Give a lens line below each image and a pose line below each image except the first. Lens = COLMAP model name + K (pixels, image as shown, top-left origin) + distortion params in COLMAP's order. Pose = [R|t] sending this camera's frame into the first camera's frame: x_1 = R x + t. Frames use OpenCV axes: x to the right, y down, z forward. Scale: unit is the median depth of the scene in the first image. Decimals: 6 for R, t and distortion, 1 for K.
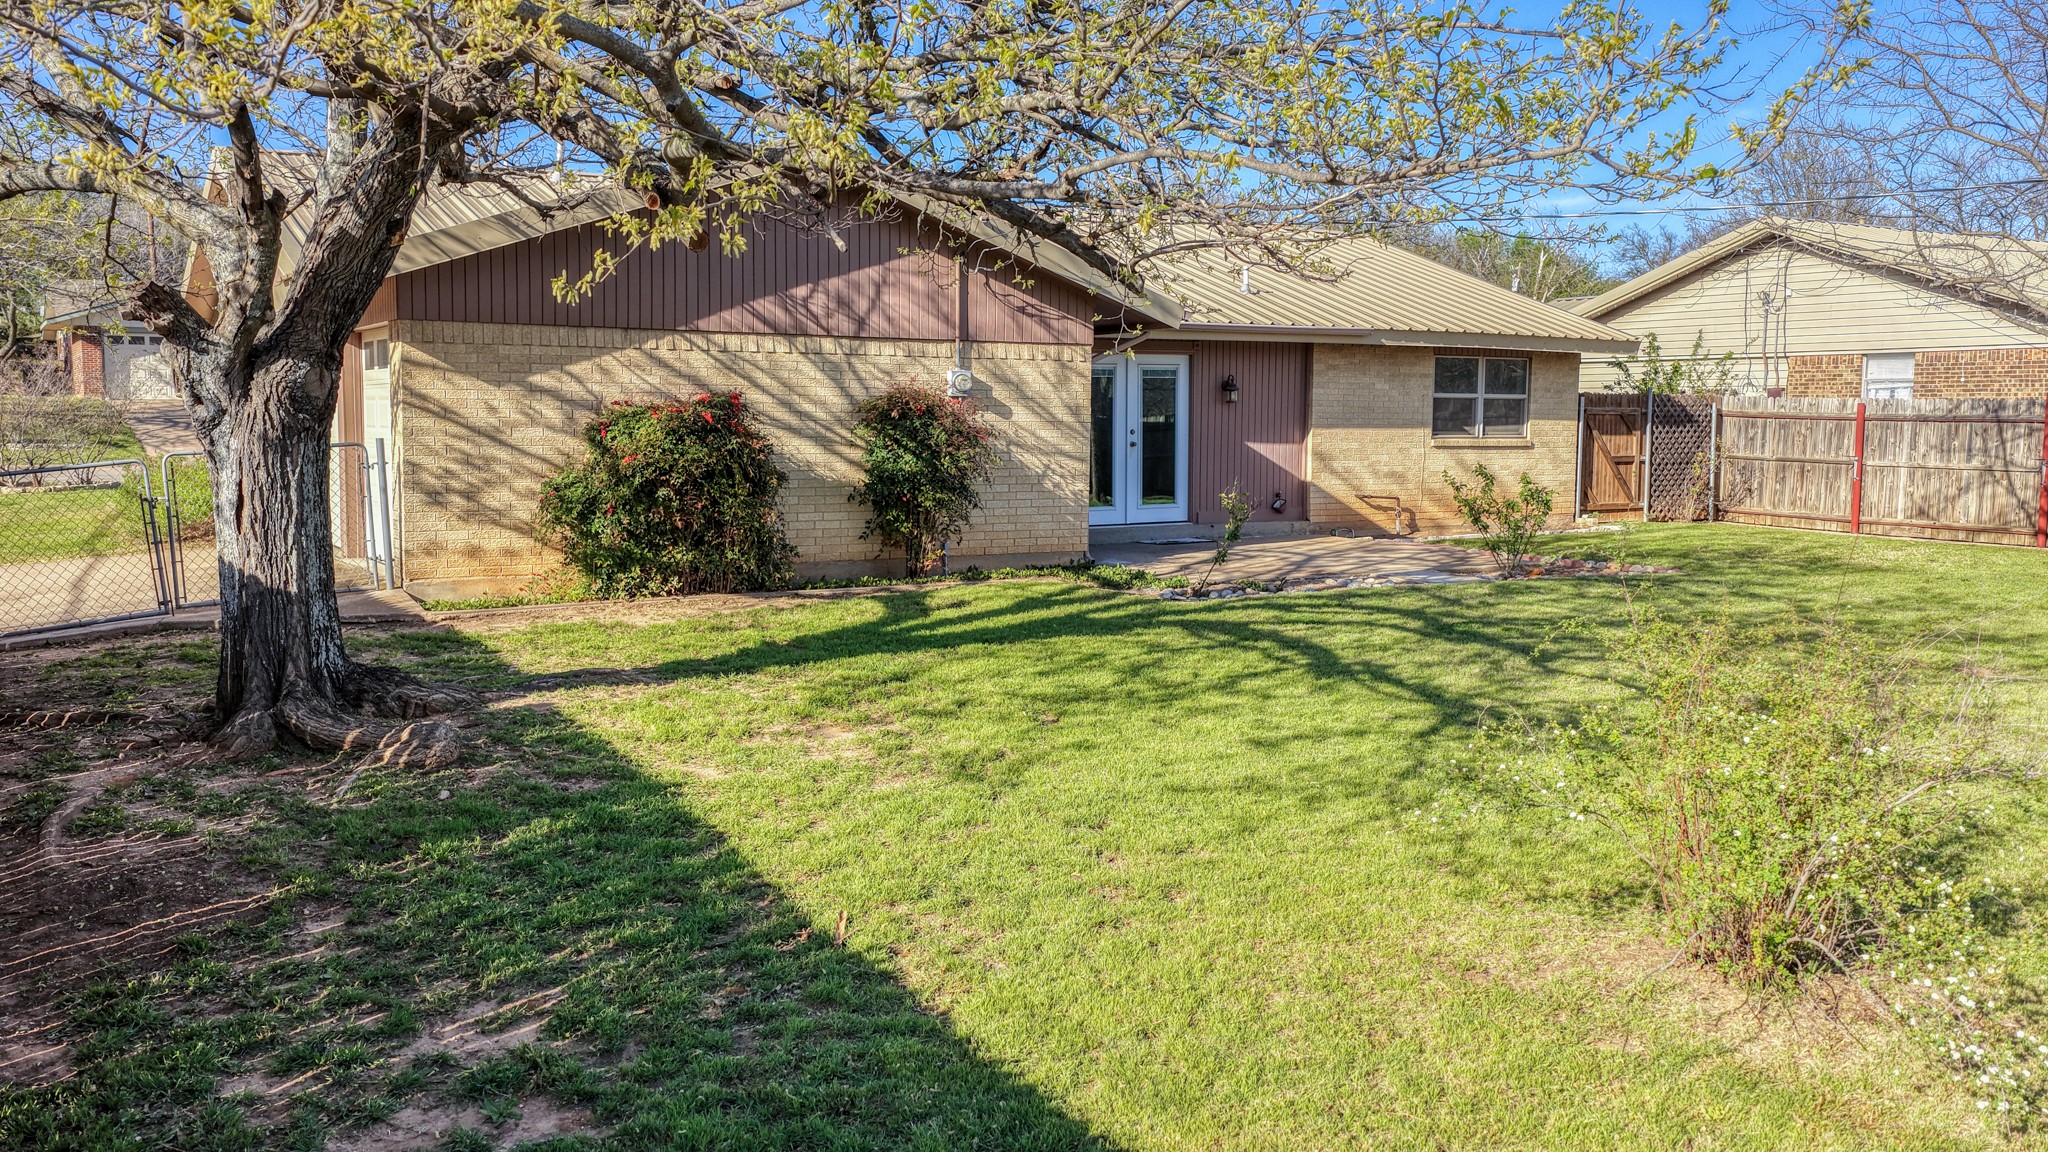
lens RADIAL K [[1711.3, 0, 1023.5], [0, 1711.3, 569.9], [0, 0, 1]] dist [-0.007718, 0.030095]
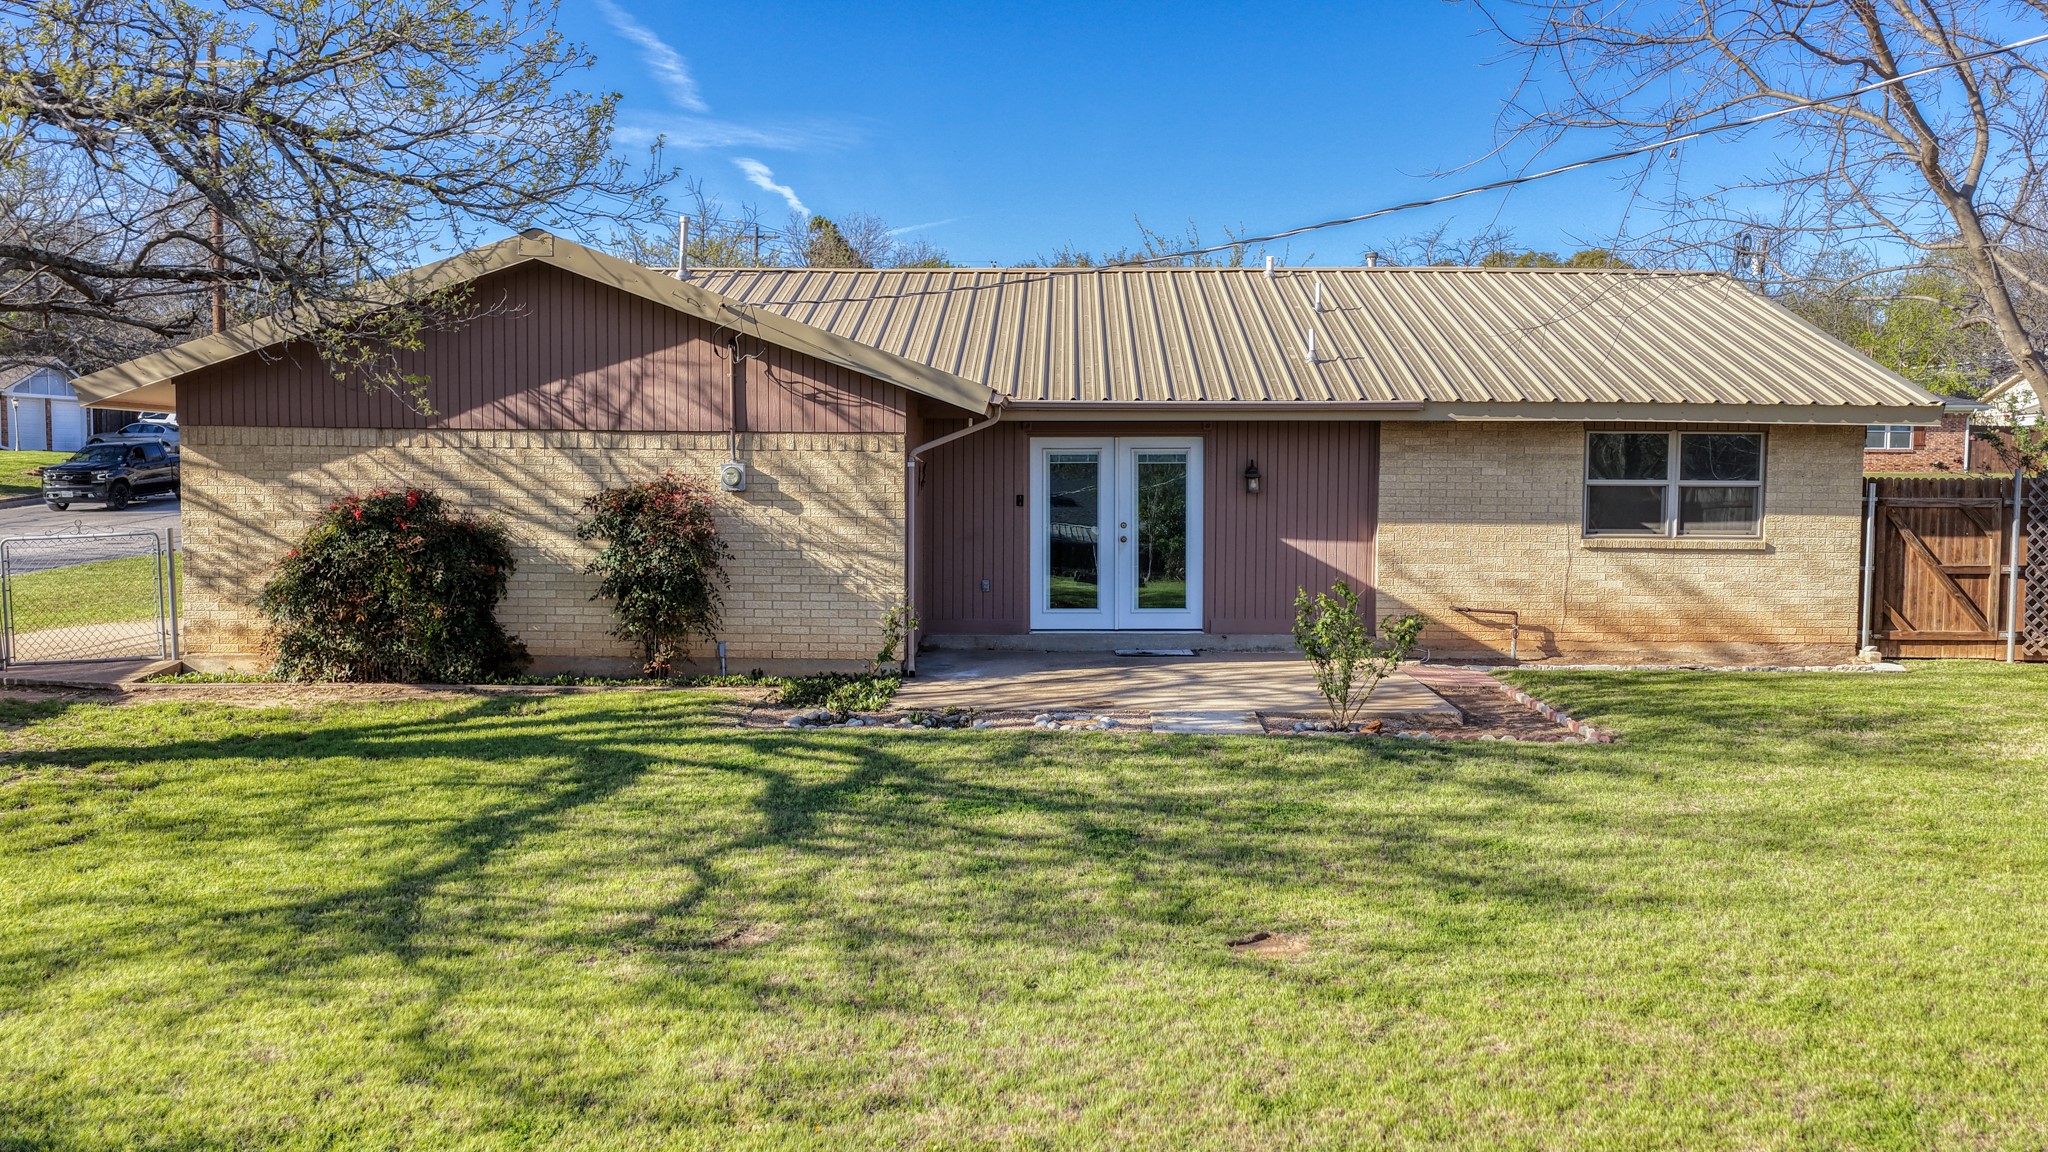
lens RADIAL K [[1711.3, 0, 1024.5], [0, 1711.3, 582.8], [0, 0, 1]] dist [-0.007718, 0.030095]
pose [[0.837986, 0.037123, -0.544427, 0.625320], [-0.051240, 0.998628, -0.010776, -0.049119], [0.543280, 0.036926, 0.838739, 0.296716]]
